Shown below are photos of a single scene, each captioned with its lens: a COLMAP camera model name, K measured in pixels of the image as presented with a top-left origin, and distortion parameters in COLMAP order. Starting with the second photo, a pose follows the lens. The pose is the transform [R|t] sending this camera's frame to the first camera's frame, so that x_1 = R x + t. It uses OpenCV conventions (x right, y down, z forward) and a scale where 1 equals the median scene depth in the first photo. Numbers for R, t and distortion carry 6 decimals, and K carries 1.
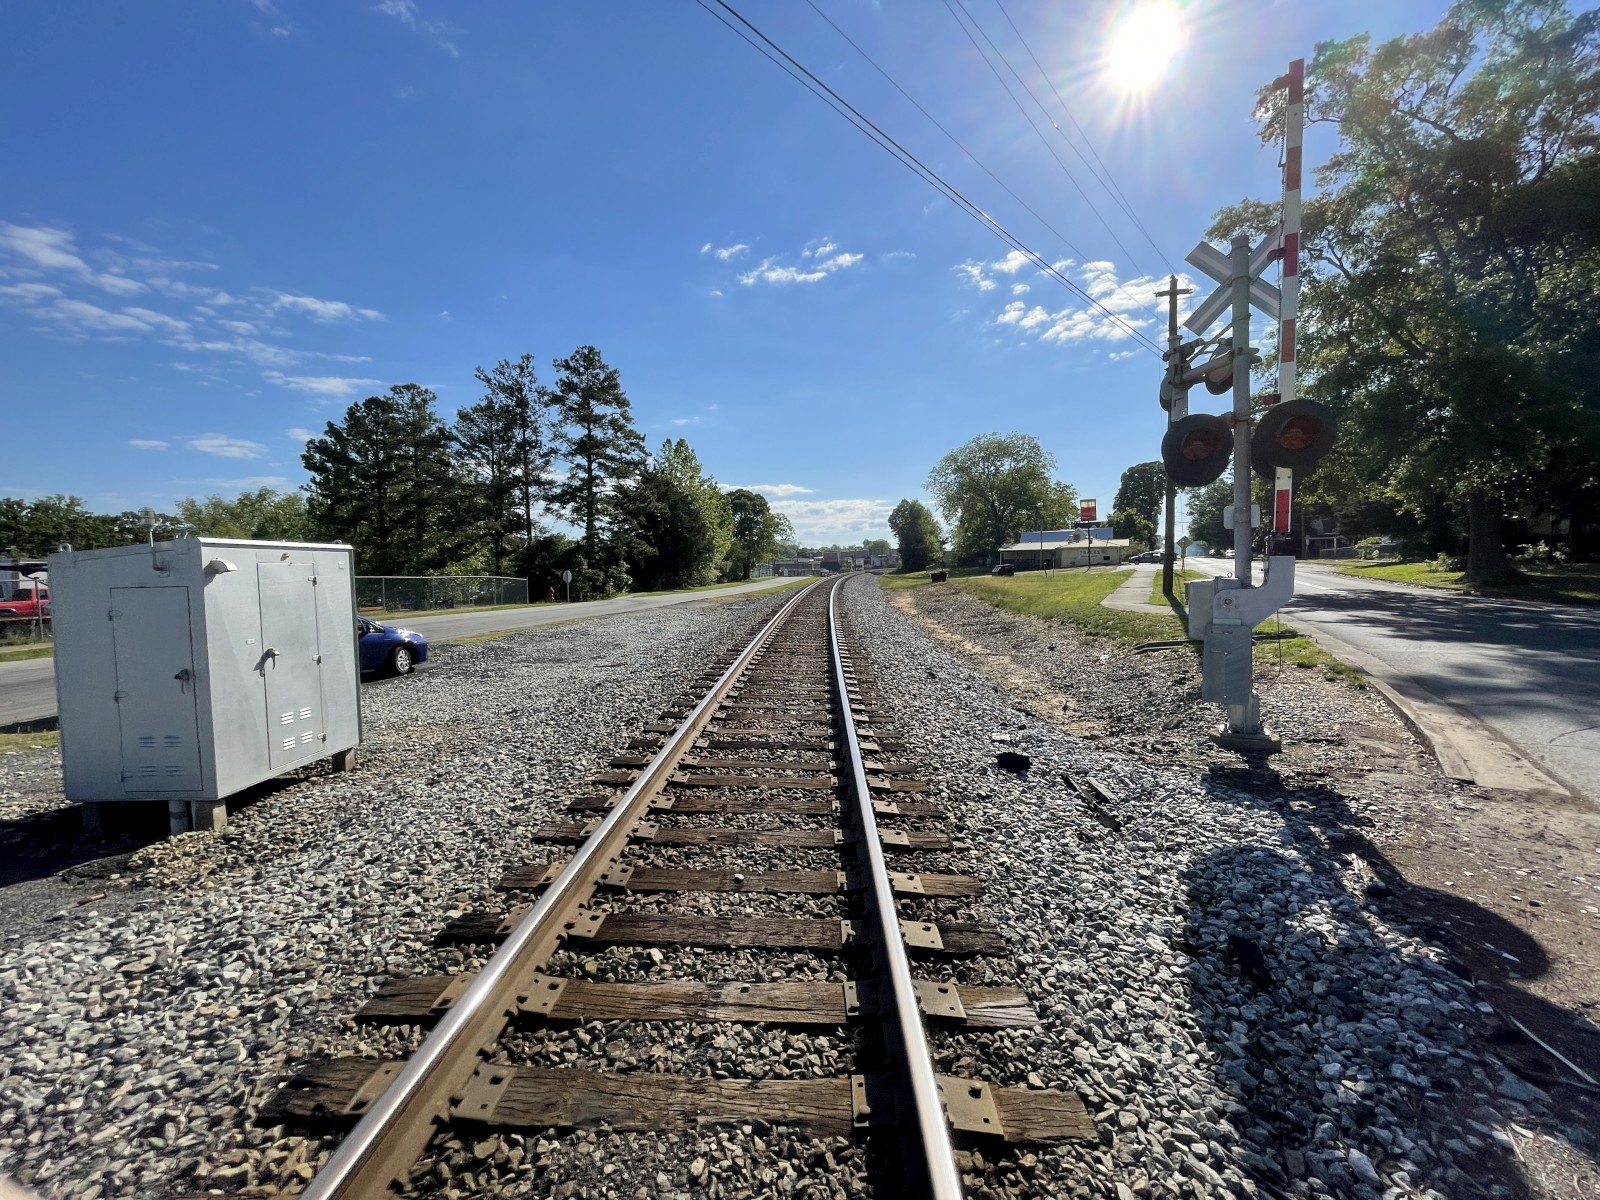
lens RADIAL K [[640.8, 0, 805.0], [0, 640.8, 598.2], [0, 0, 1]] dist [-0.003558, -0.000334]
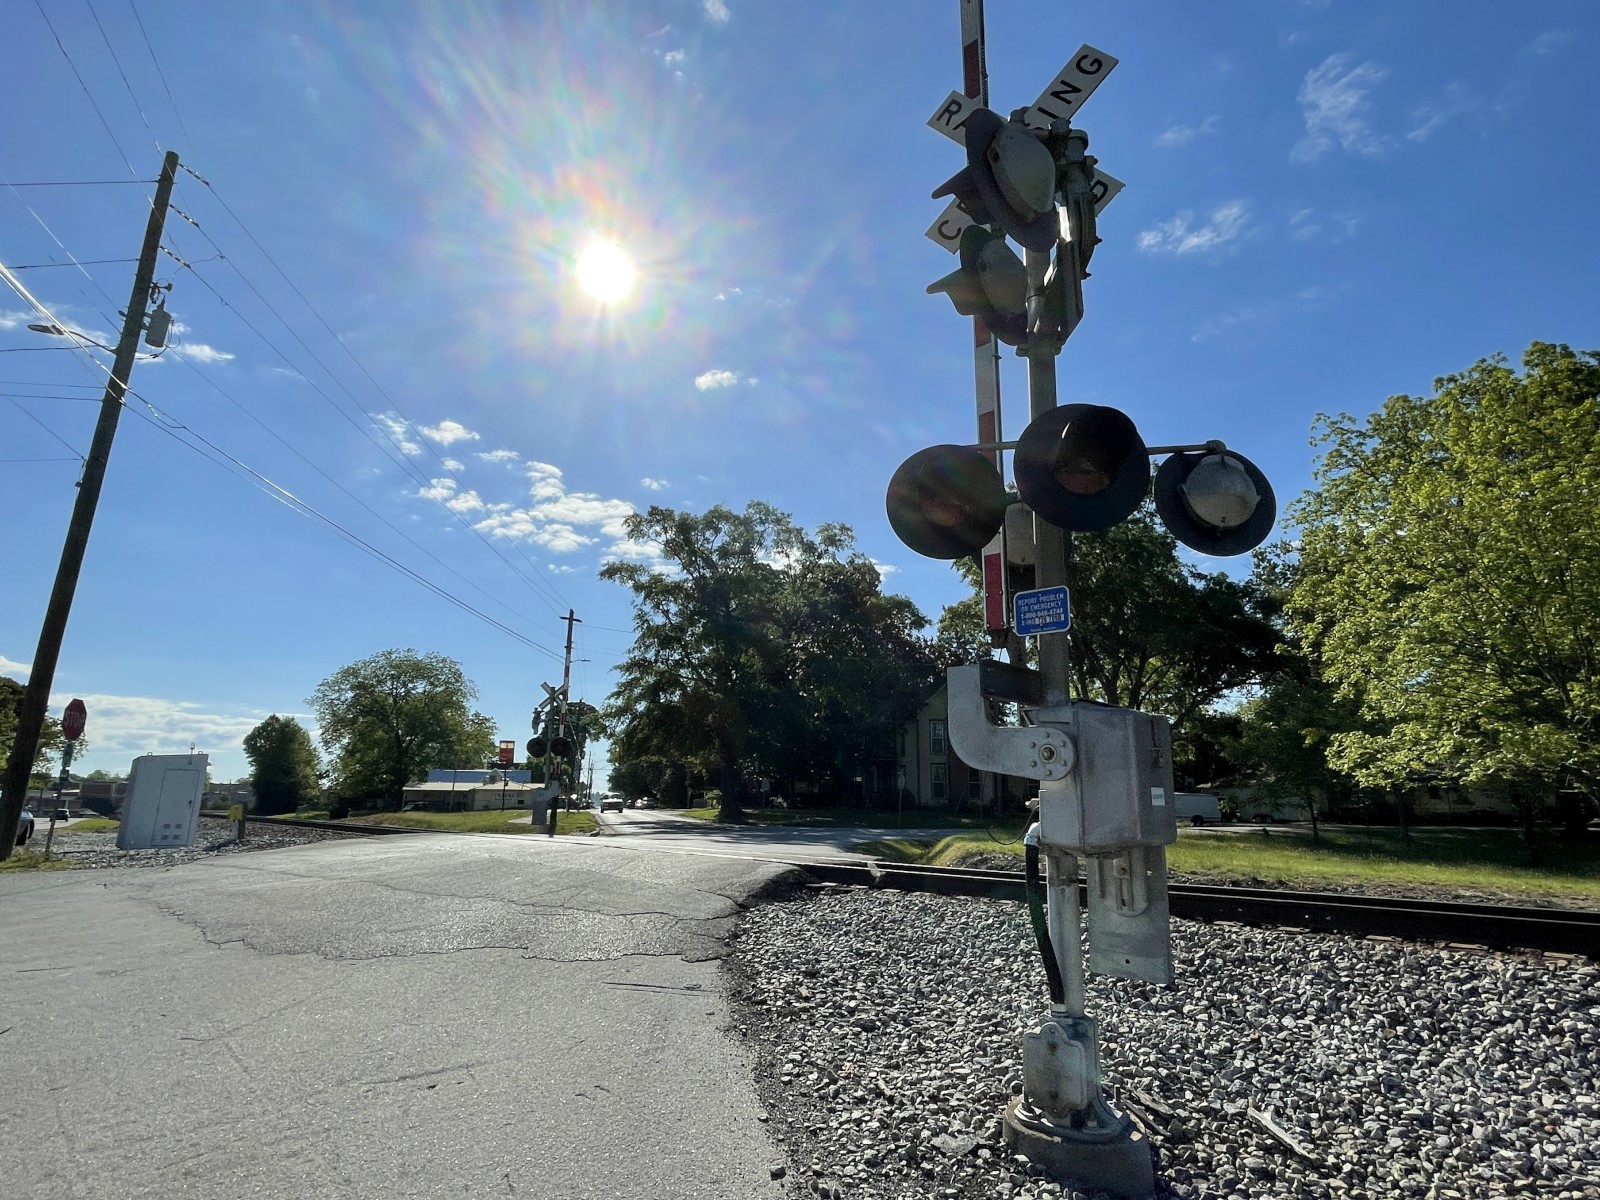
lens RADIAL K [[848.1, 0, 805.0], [0, 848.1, 602.8], [0, 0, 1]] dist [-0.003360, -0.000077]
pose [[0.731819, 0.190348, 0.654376, -1.442750], [0.011572, 0.956592, -0.291199, 0.362587], [-0.681401, 0.220678, 0.697850, -3.323991]]
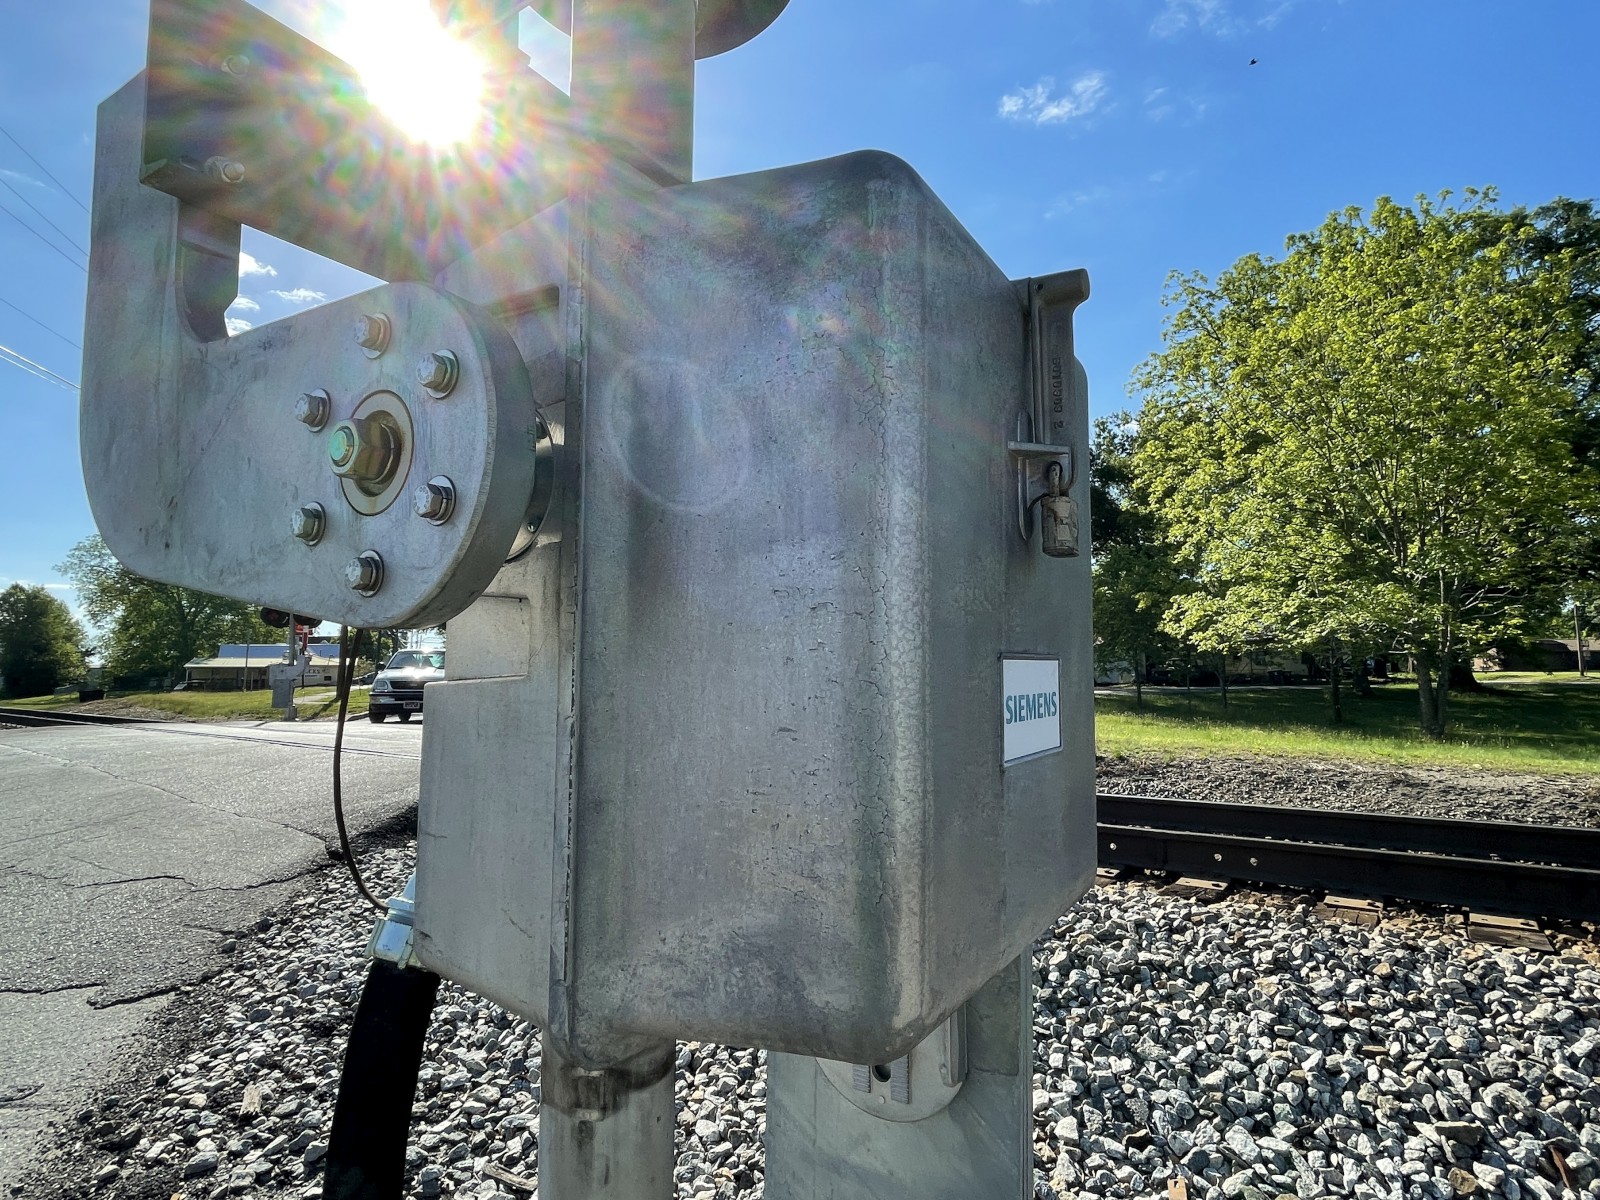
lens RADIAL K [[848.1, 0, 805.0], [0, 848.1, 602.8], [0, 0, 1]] dist [-0.003360, -0.000077]
pose [[0.606651, 0.088224, 0.790058, -0.746728], [0.038561, 0.989387, -0.140092, 0.306478], [-0.794033, 0.115453, 0.596811, -2.993756]]
